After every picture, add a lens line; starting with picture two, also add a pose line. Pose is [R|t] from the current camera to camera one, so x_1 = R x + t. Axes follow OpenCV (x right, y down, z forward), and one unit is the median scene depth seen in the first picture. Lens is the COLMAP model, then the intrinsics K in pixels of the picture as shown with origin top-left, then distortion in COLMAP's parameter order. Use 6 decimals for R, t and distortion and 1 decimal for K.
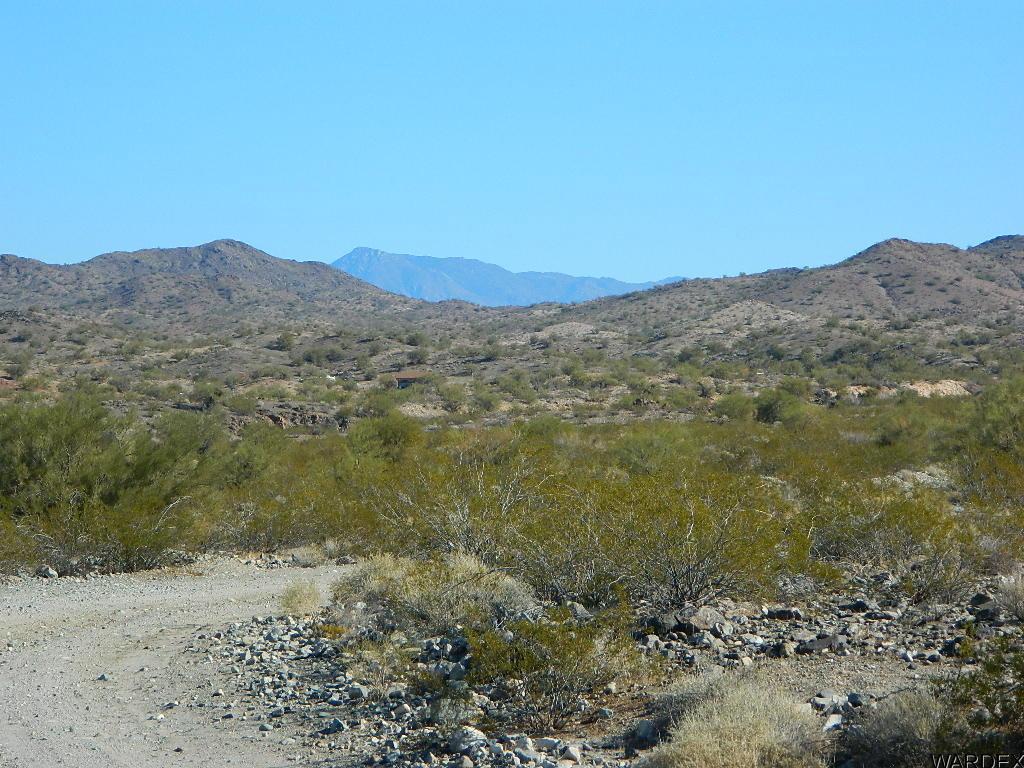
lens RADIAL K [[4484.2, 0, 511.9], [0, 4484.2, 384.2], [0, 0, 1]] dist [0.417384, 0.000000]
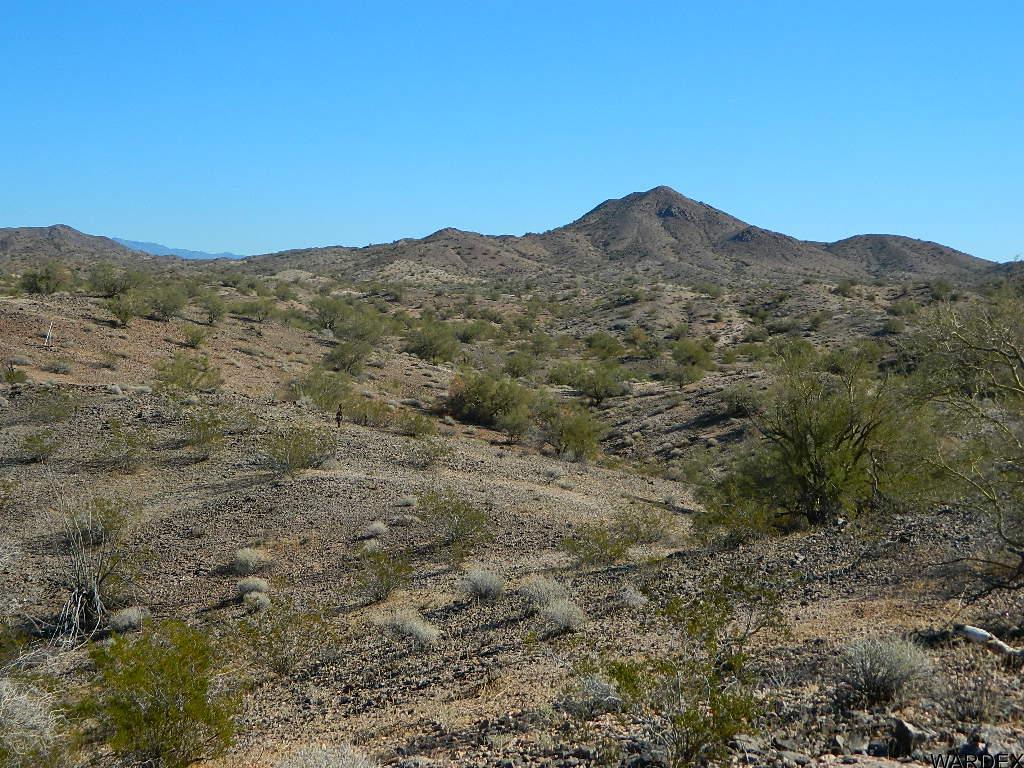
lens RADIAL K [[1375.8, 0, 513.6], [0, 1375.8, 383.8], [0, 0, 1]] dist [0.092817, 0.000000]
pose [[0.970206, 0.010362, 0.242061, -0.009567], [-0.027342, 0.997385, 0.066893, -0.004385], [-0.240735, -0.071519, 0.967952, 0.252550]]
